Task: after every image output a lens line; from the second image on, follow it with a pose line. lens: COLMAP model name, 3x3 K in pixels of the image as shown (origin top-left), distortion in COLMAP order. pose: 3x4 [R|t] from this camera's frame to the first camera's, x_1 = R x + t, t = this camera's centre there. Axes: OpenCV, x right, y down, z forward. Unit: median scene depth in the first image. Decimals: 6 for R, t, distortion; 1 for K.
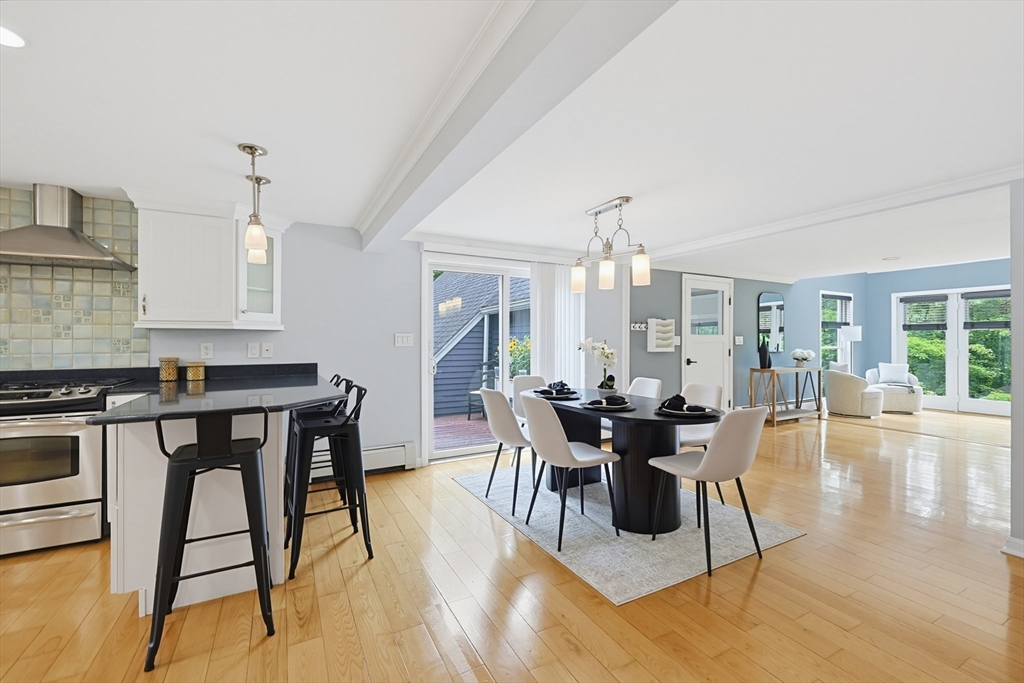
lens RADIAL K [[423.4, 0, 513.9], [0, 423.4, 331.0], [0, 0, 1]] dist [-0.009976, 0.000004]
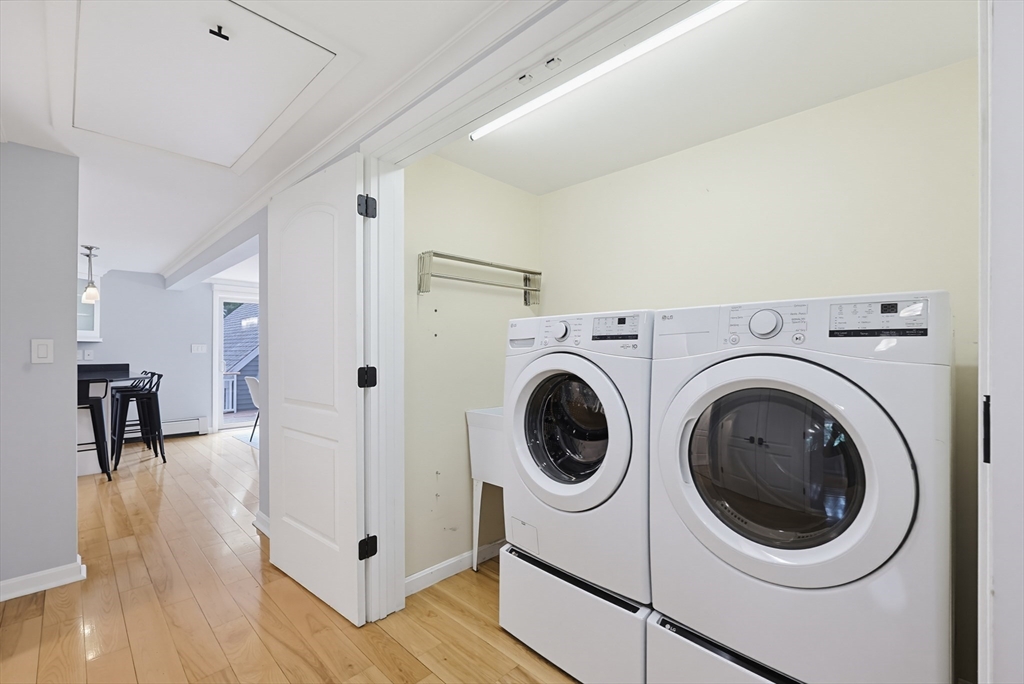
lens RADIAL K [[438.7, 0, 512.9], [0, 438.7, 344.5], [0, 0, 1]] dist [-0.000619, 0.000016]
pose [[0.956057, 0.009015, 0.293043, 0.398962], [-0.012409, 0.999876, 0.009723, -0.026200], [-0.292919, -0.012932, 0.956050, -0.929974]]
